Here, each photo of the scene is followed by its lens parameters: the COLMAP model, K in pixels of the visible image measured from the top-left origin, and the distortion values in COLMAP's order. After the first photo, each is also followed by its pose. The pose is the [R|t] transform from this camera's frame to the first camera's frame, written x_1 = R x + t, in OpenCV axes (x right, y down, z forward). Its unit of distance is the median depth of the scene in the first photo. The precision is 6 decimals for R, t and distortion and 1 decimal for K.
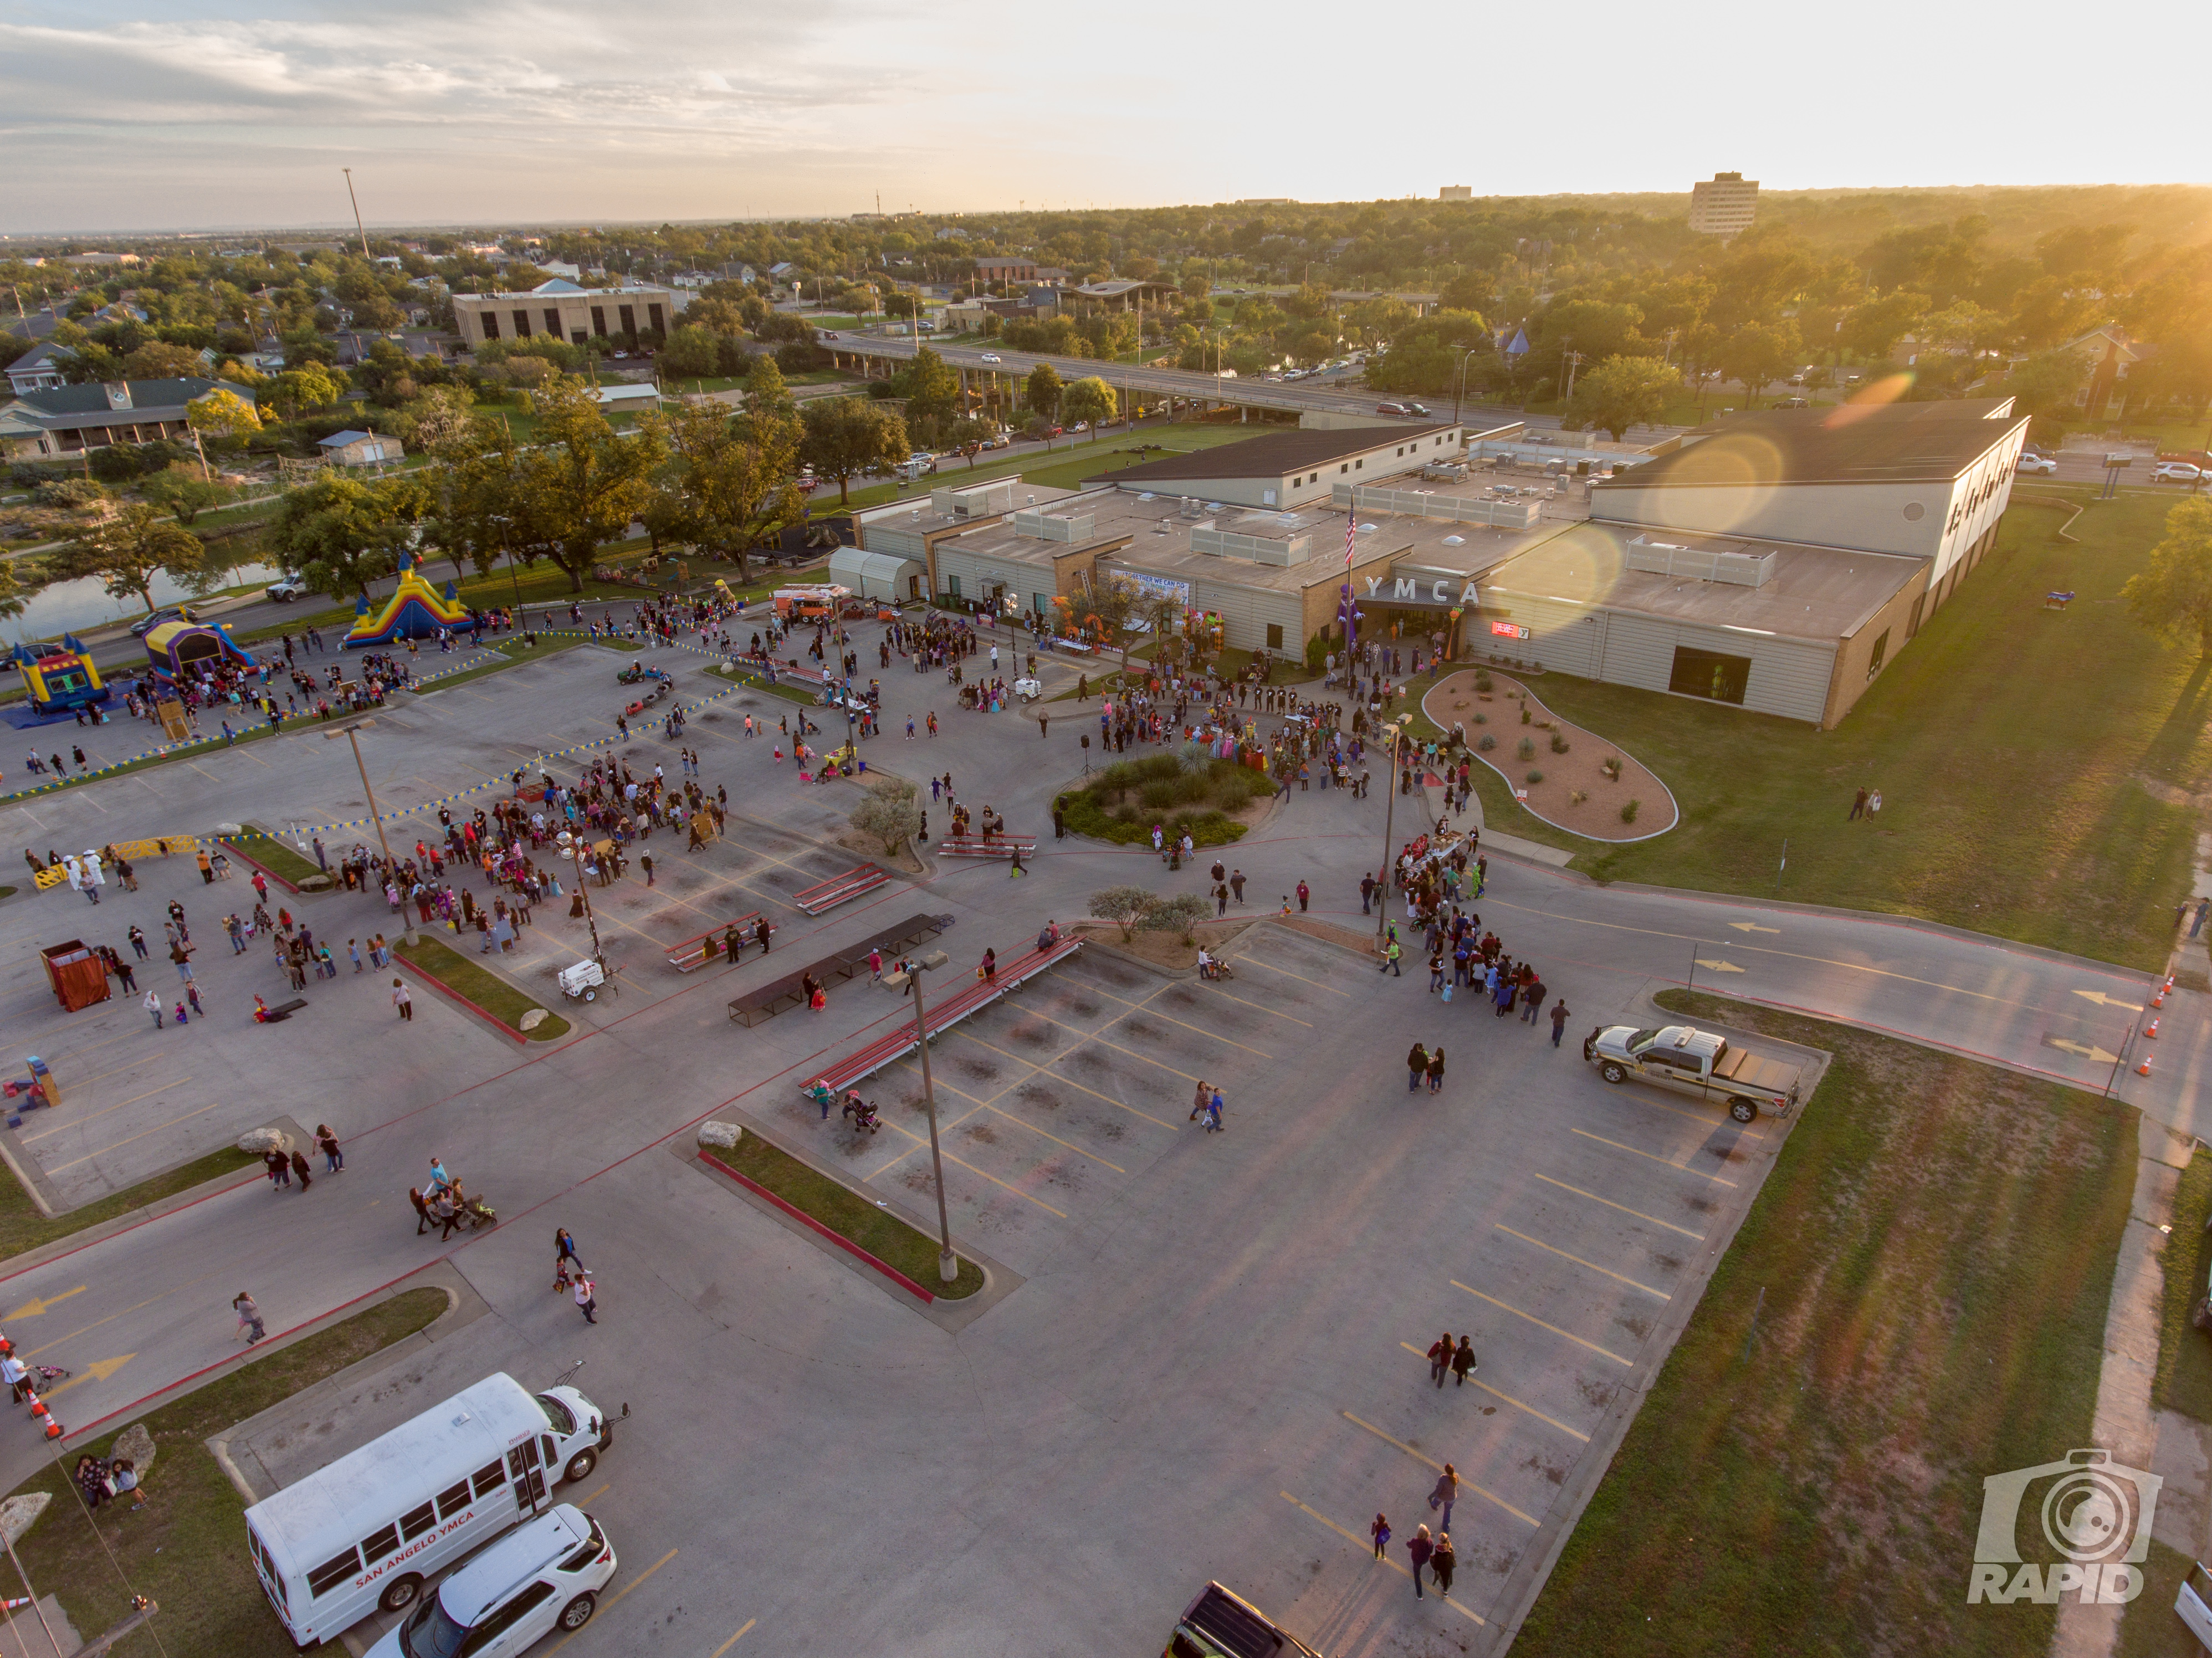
lens RADIAL K [[1292.3, 0, 1118.2], [0, 1292.3, 827.8], [0, 0, 1]] dist [-0.003378, 0.000314]
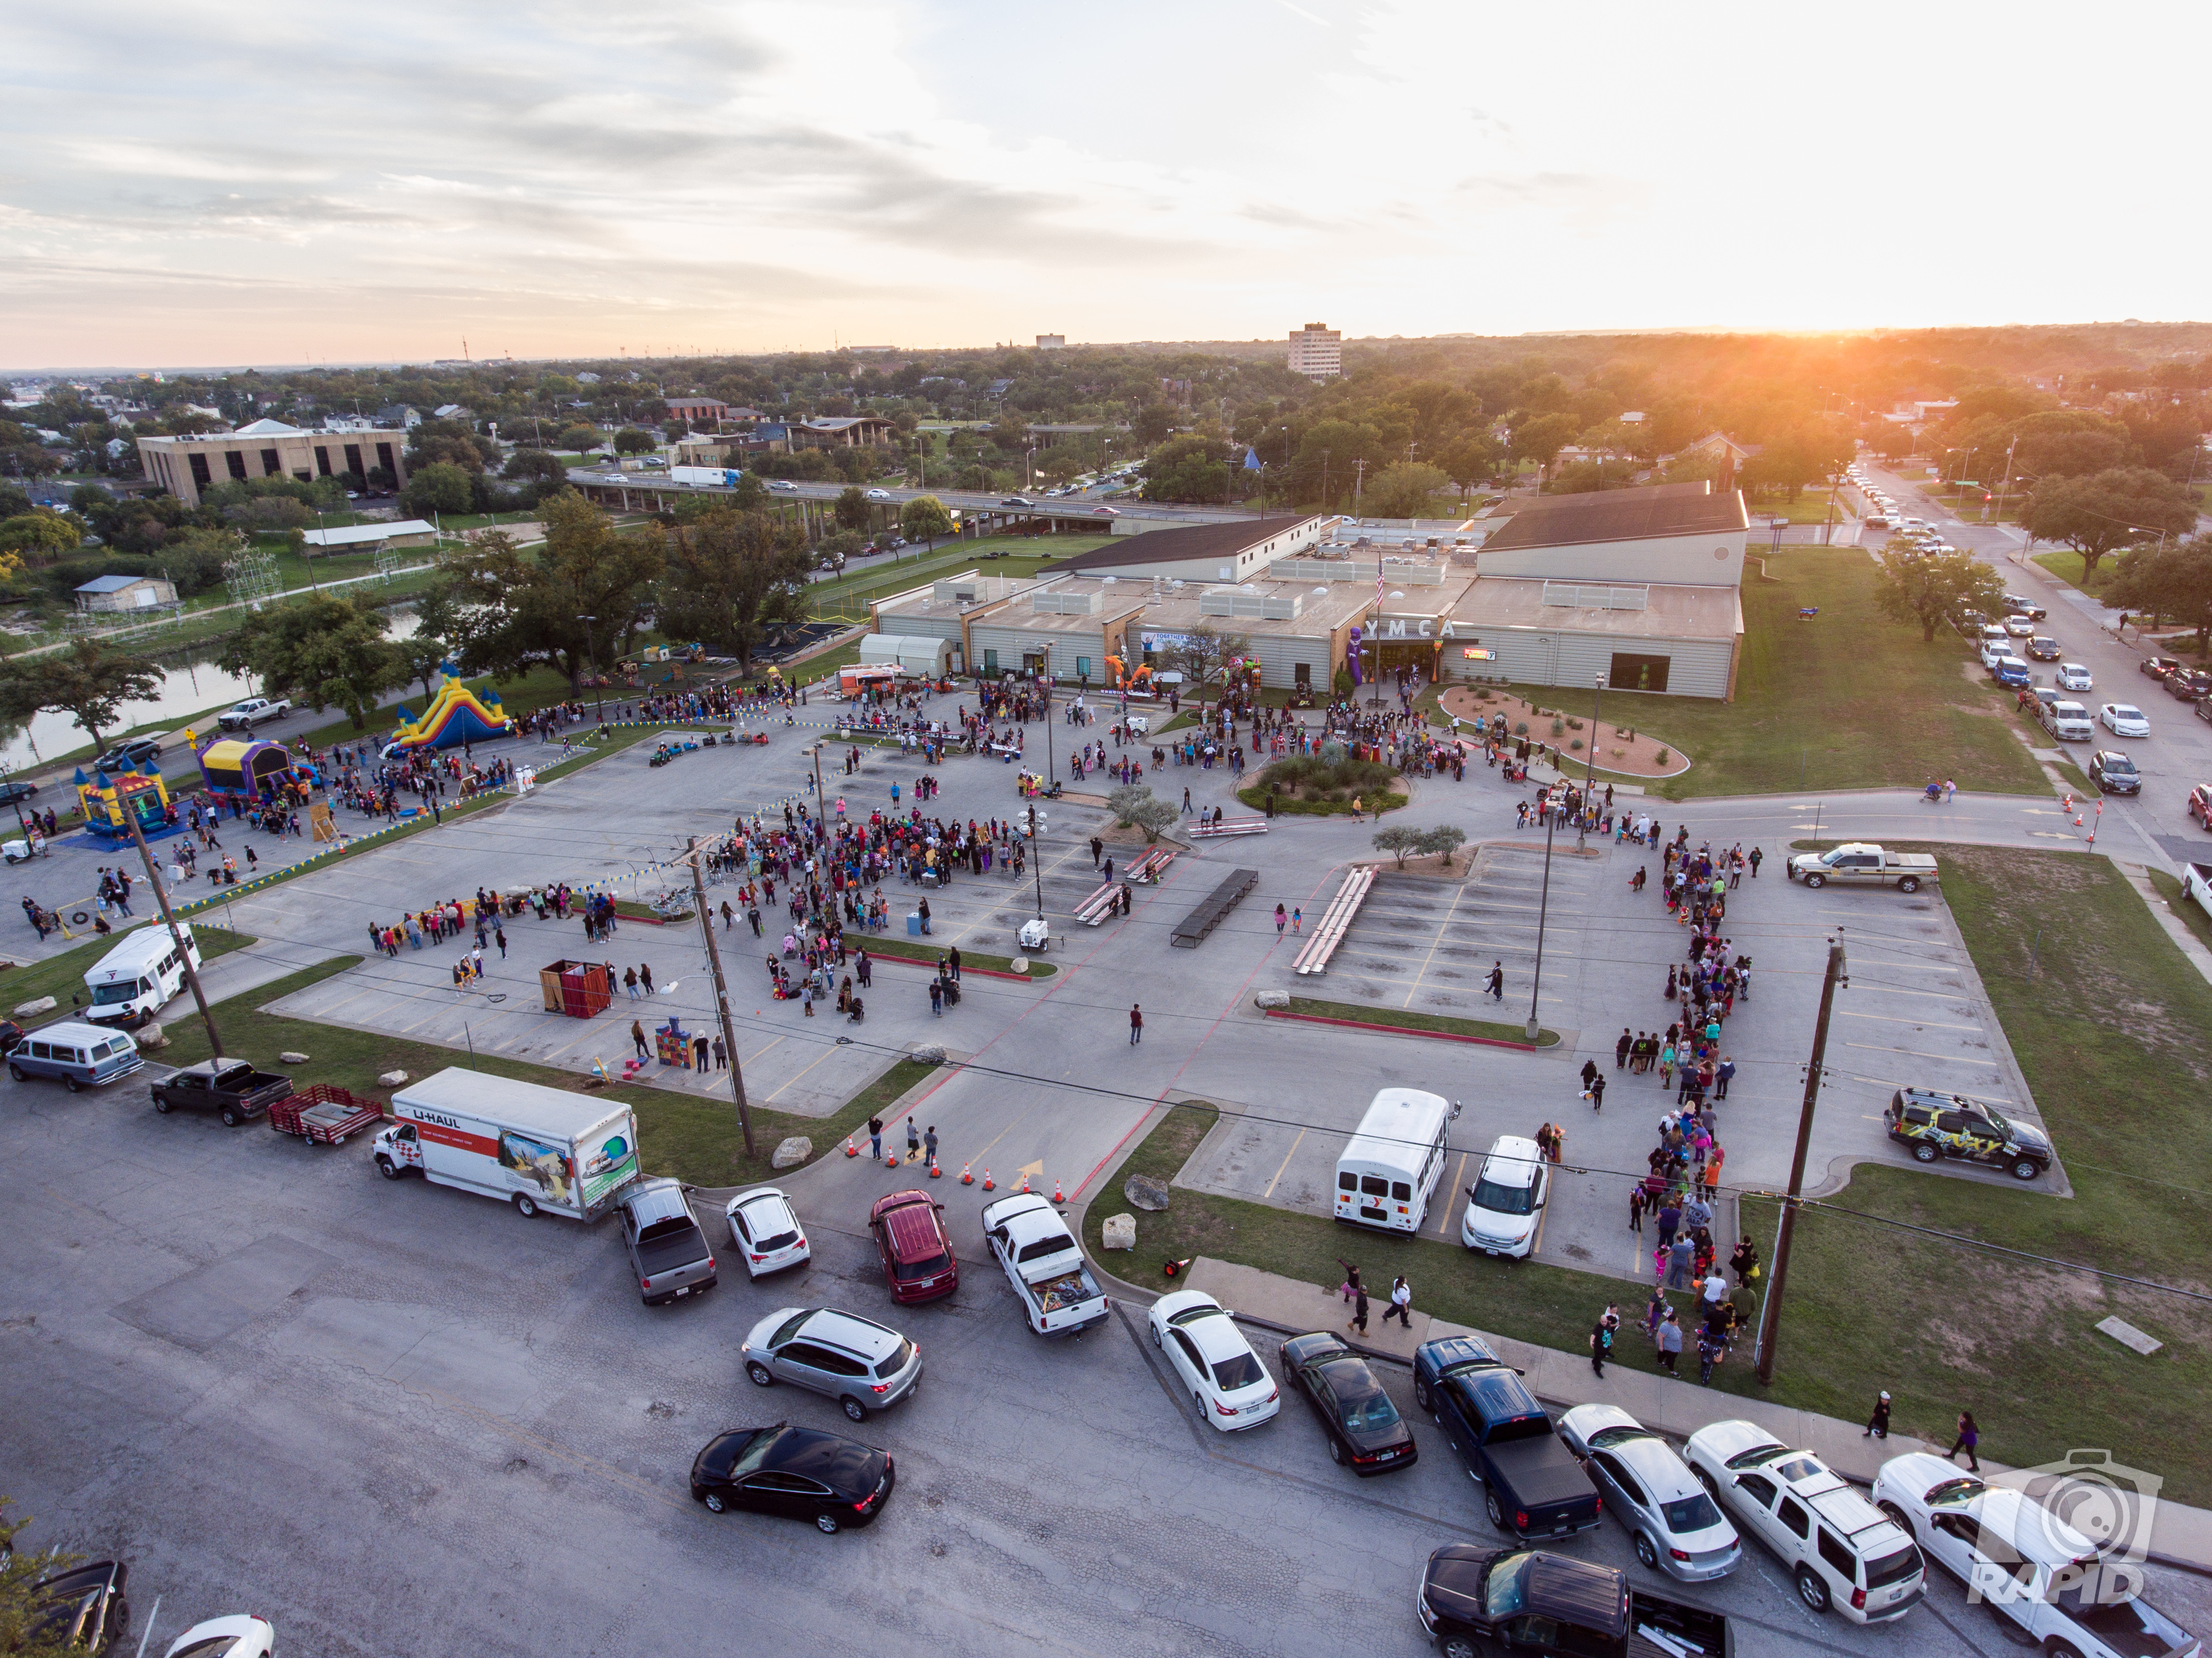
lens RADIAL K [[1292.3, 0, 1118.2], [0, 1292.3, 827.8], [0, 0, 1]] dist [-0.003378, 0.000314]
pose [[0.958815, -0.096438, 0.267158, -0.351091], [0.121719, 0.989359, -0.079705, 0.066556], [-0.256629, 0.108941, 0.960351, -0.107015]]
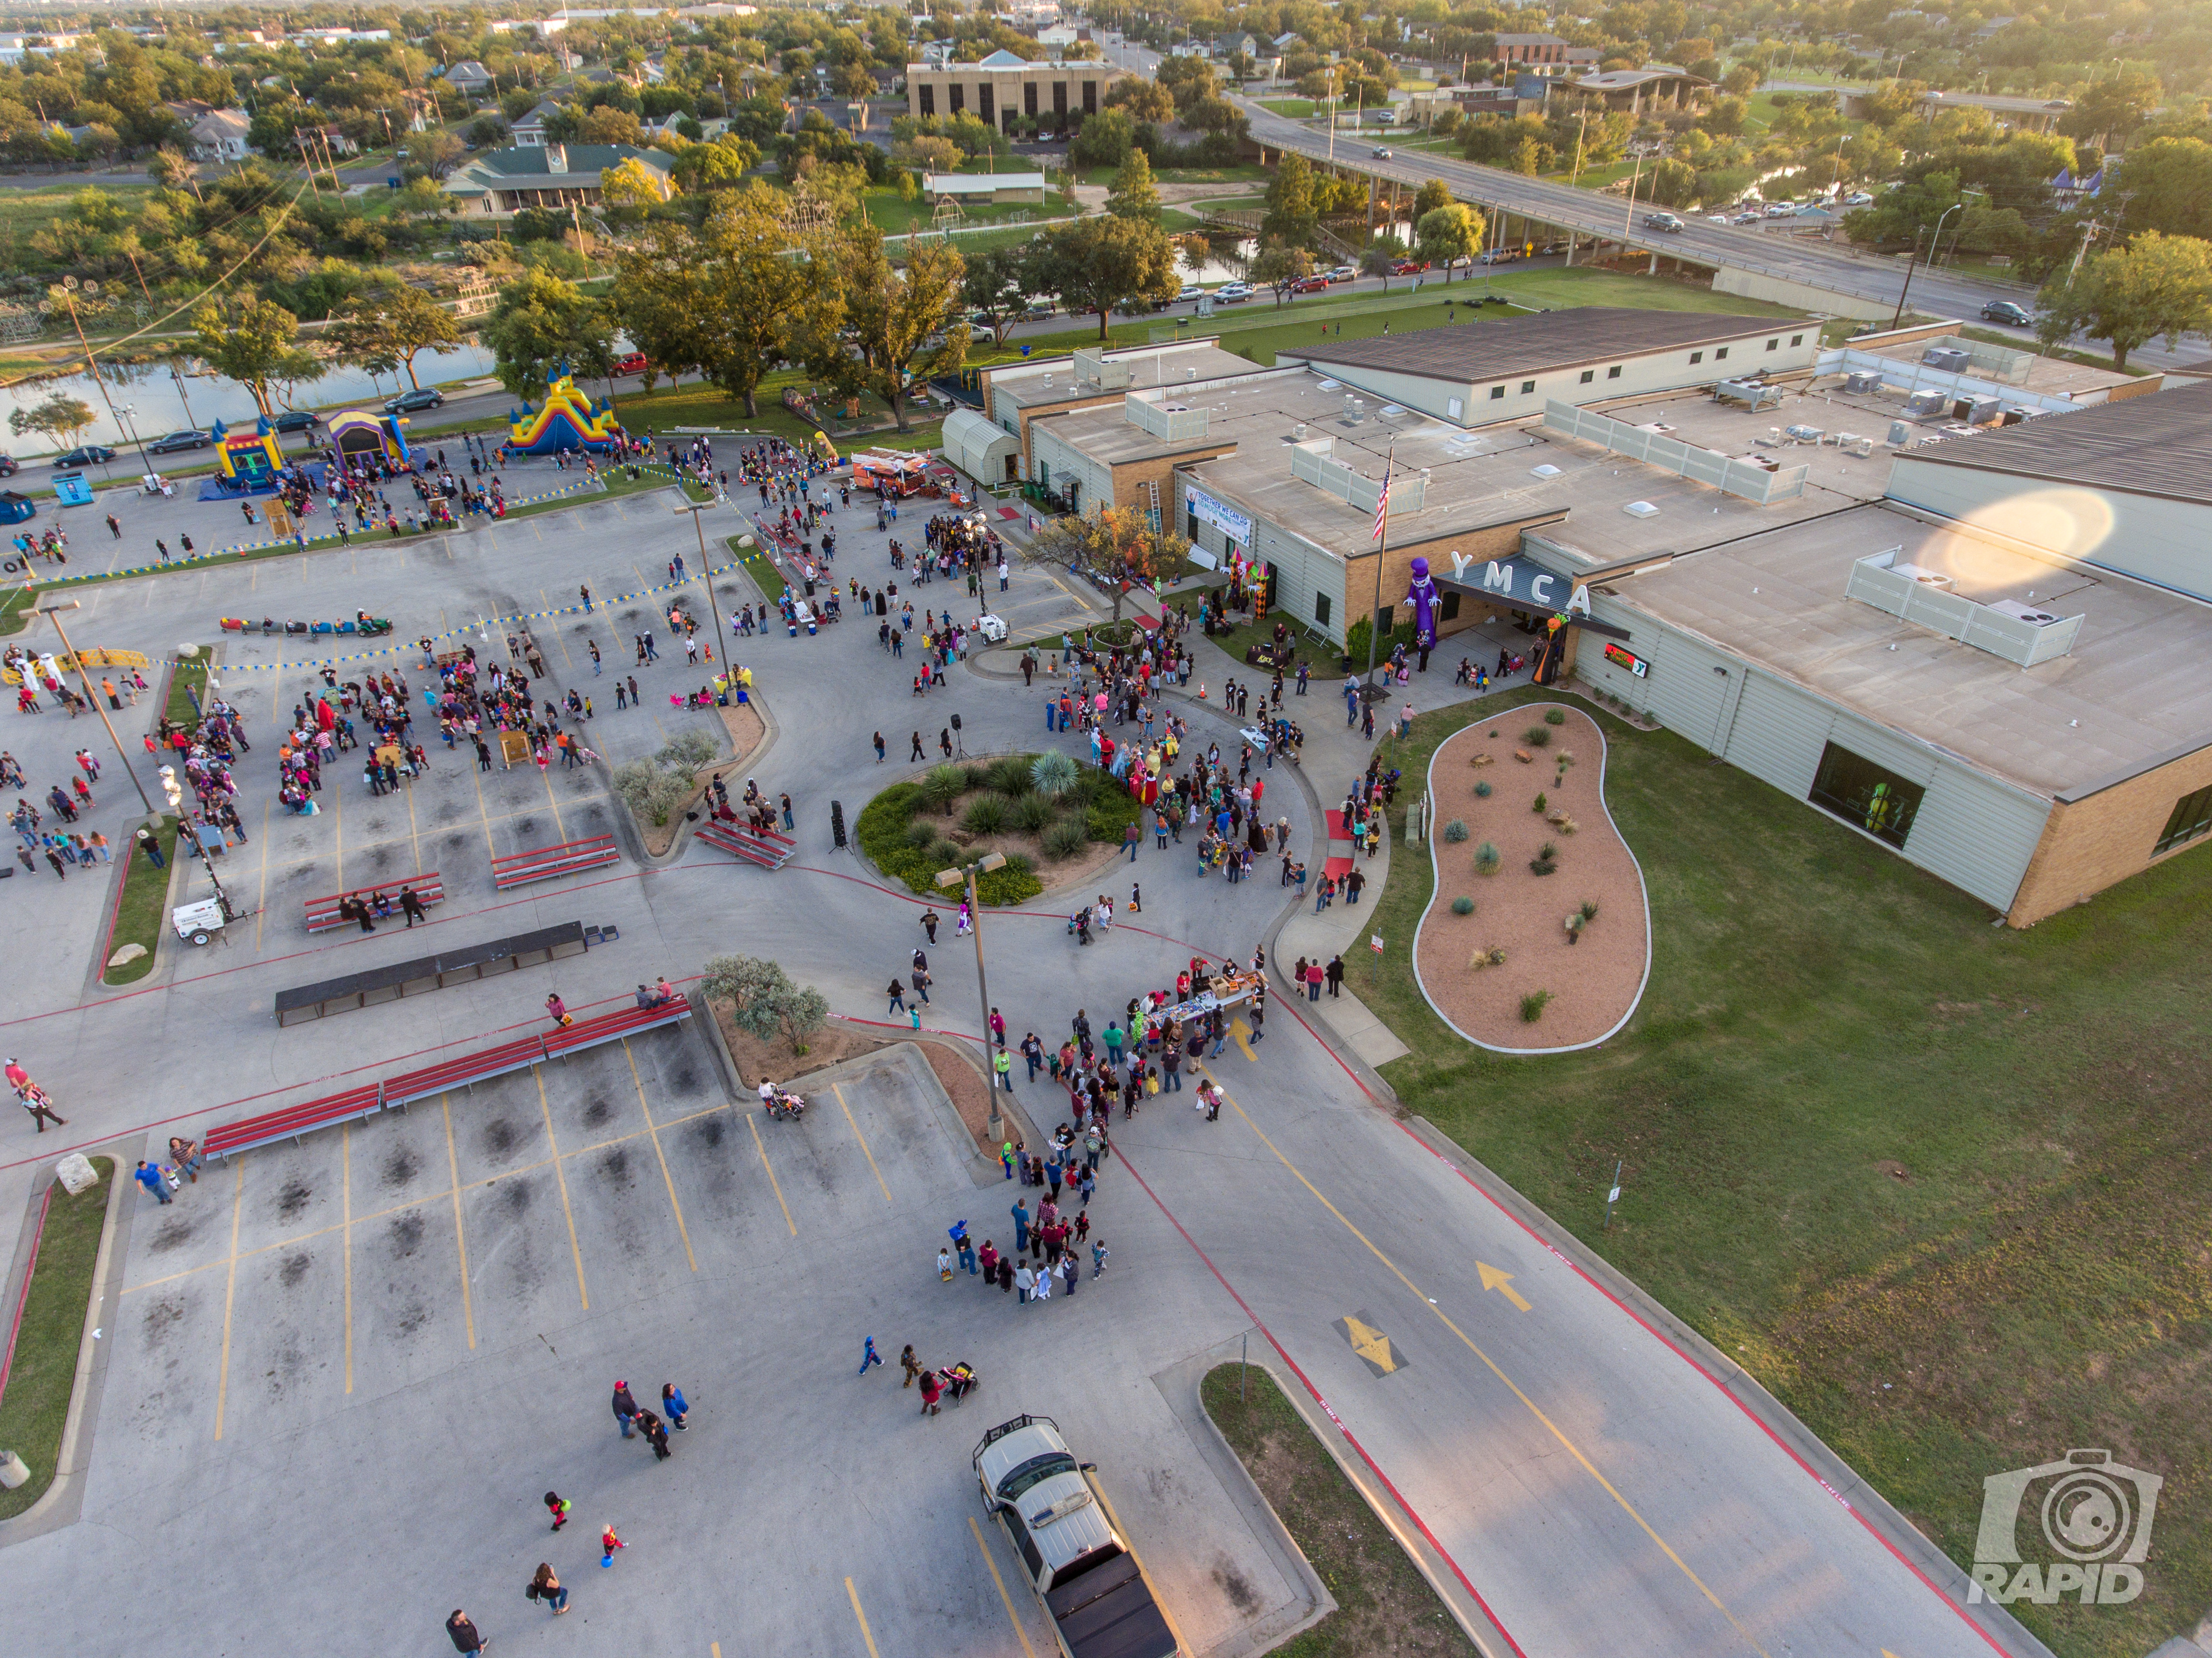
lens RADIAL K [[1292.3, 0, 1118.2], [0, 1292.3, 827.8], [0, 0, 1]] dist [-0.003378, 0.000314]
pose [[0.920961, 0.222354, -0.319983, 0.257733], [-0.174504, 0.969603, 0.171518, -0.119610], [0.348394, -0.102123, 0.931768, 0.197981]]
